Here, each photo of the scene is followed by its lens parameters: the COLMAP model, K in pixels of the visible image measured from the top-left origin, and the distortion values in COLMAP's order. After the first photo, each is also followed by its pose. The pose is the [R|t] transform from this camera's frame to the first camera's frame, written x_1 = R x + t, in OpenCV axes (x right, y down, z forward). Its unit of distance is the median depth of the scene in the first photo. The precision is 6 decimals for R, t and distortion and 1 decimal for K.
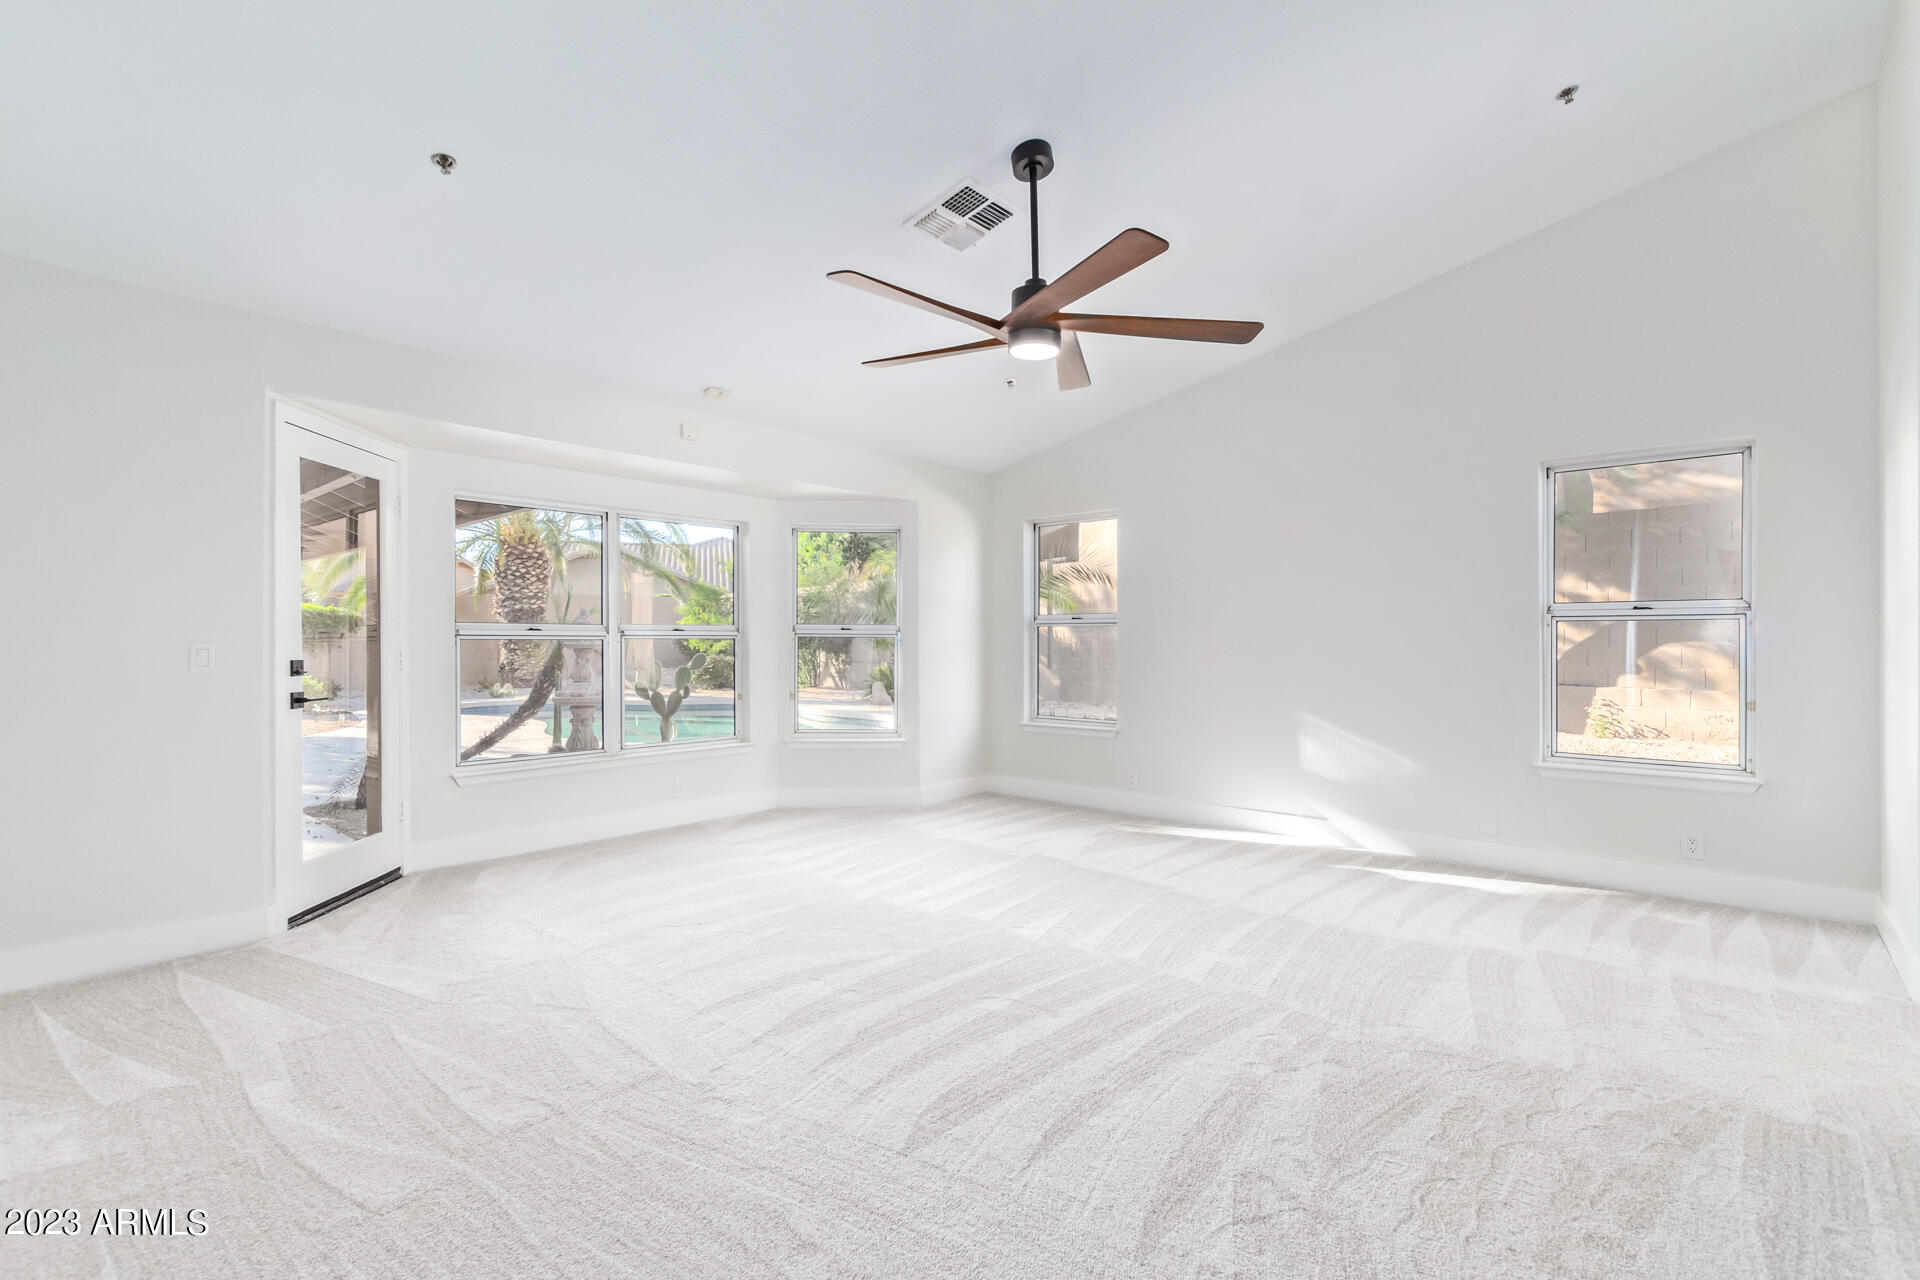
lens RADIAL K [[879.8, 0, 962.5], [0, 879.8, 640.9], [0, 0, 1]] dist [0.003759, -0.000081]
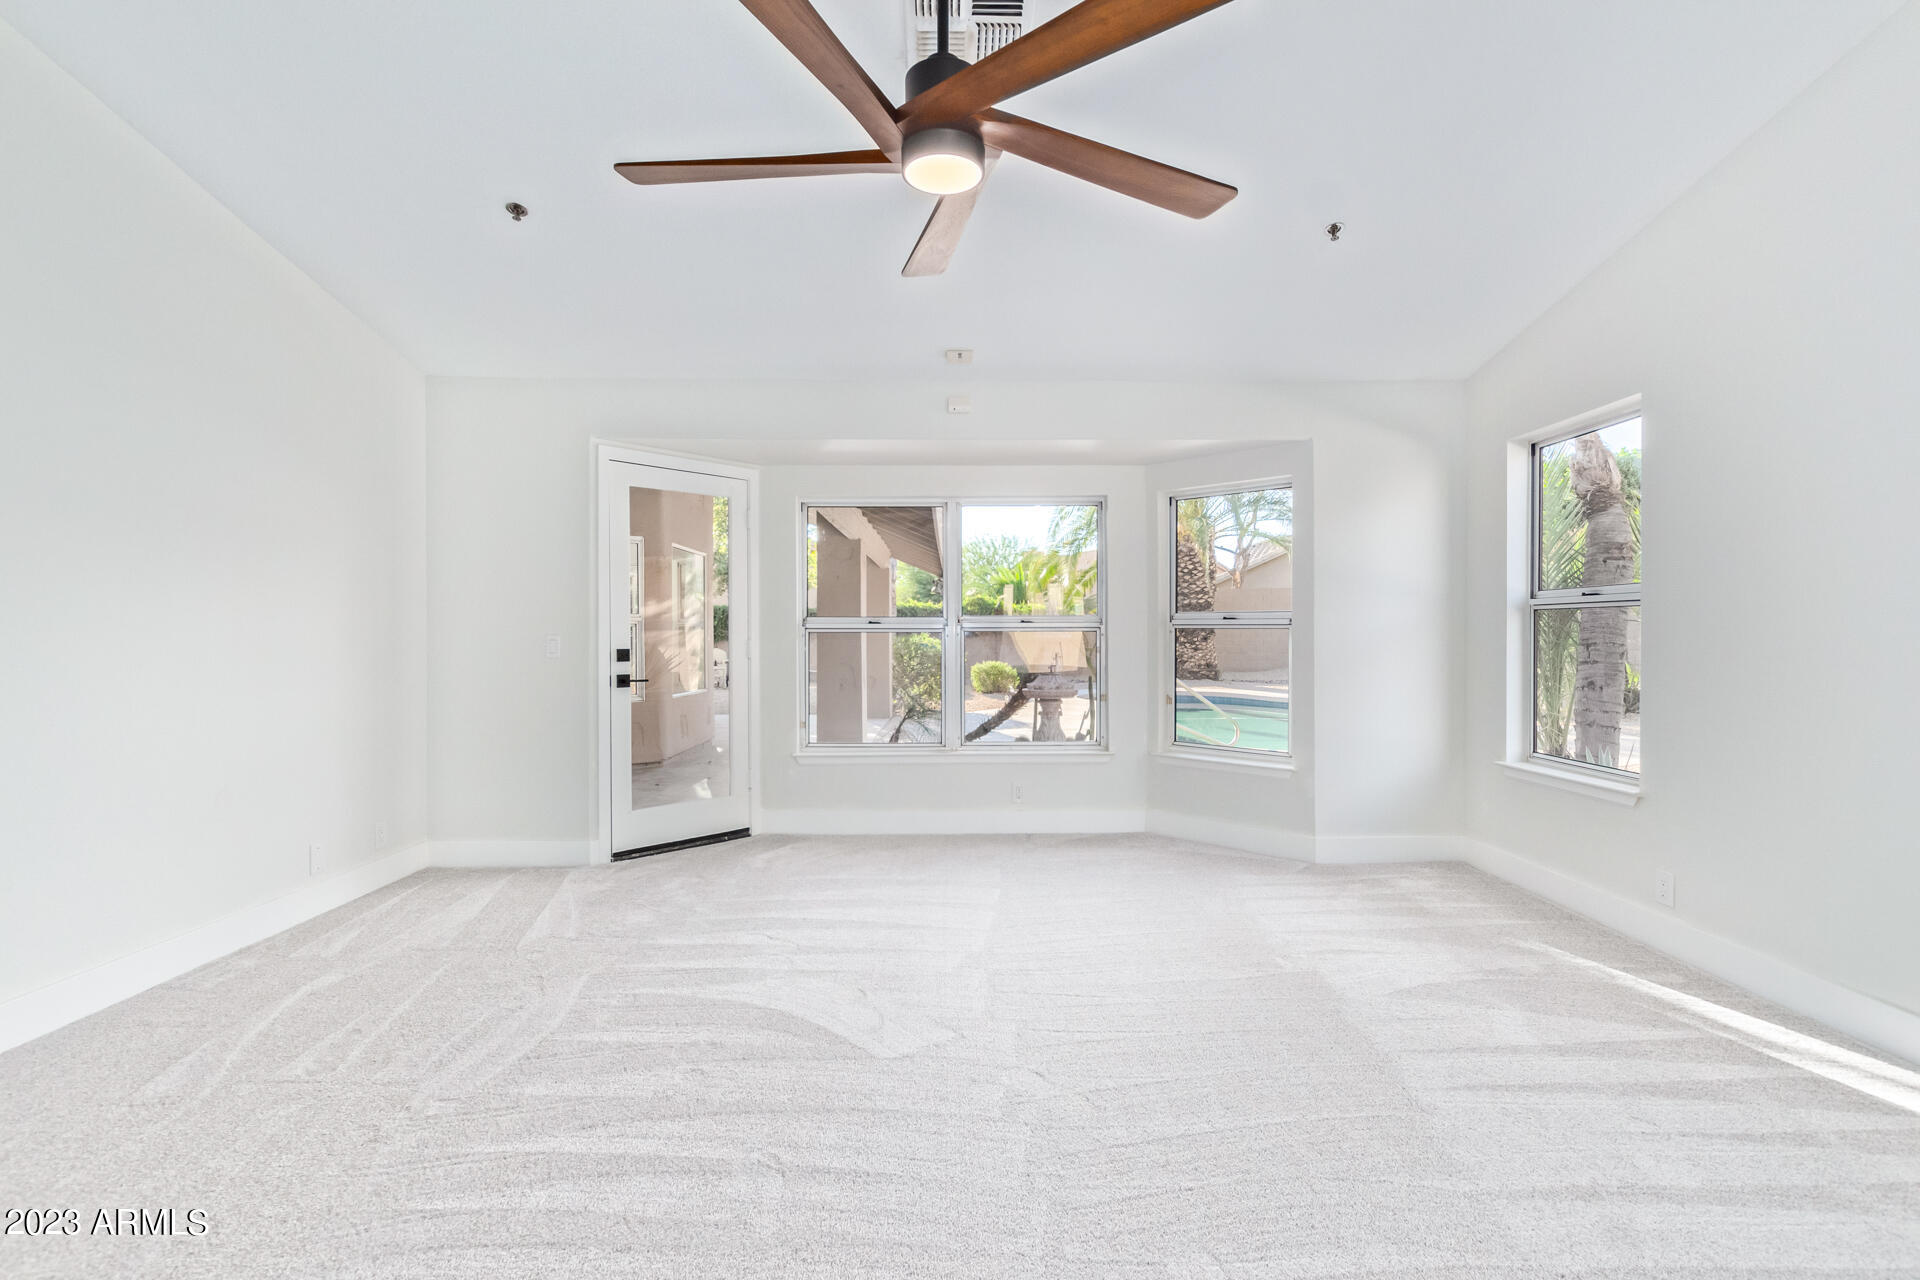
lens RADIAL K [[879.8, 0, 968.3], [0, 879.8, 645.6], [0, 0, 1]] dist [0.003759, -0.000081]
pose [[0.670828, 0.009182, -0.741556, 0.303510], [0.000179, 0.999921, 0.012542, 0.000674], [0.741613, -0.008546, 0.670774, 0.315100]]
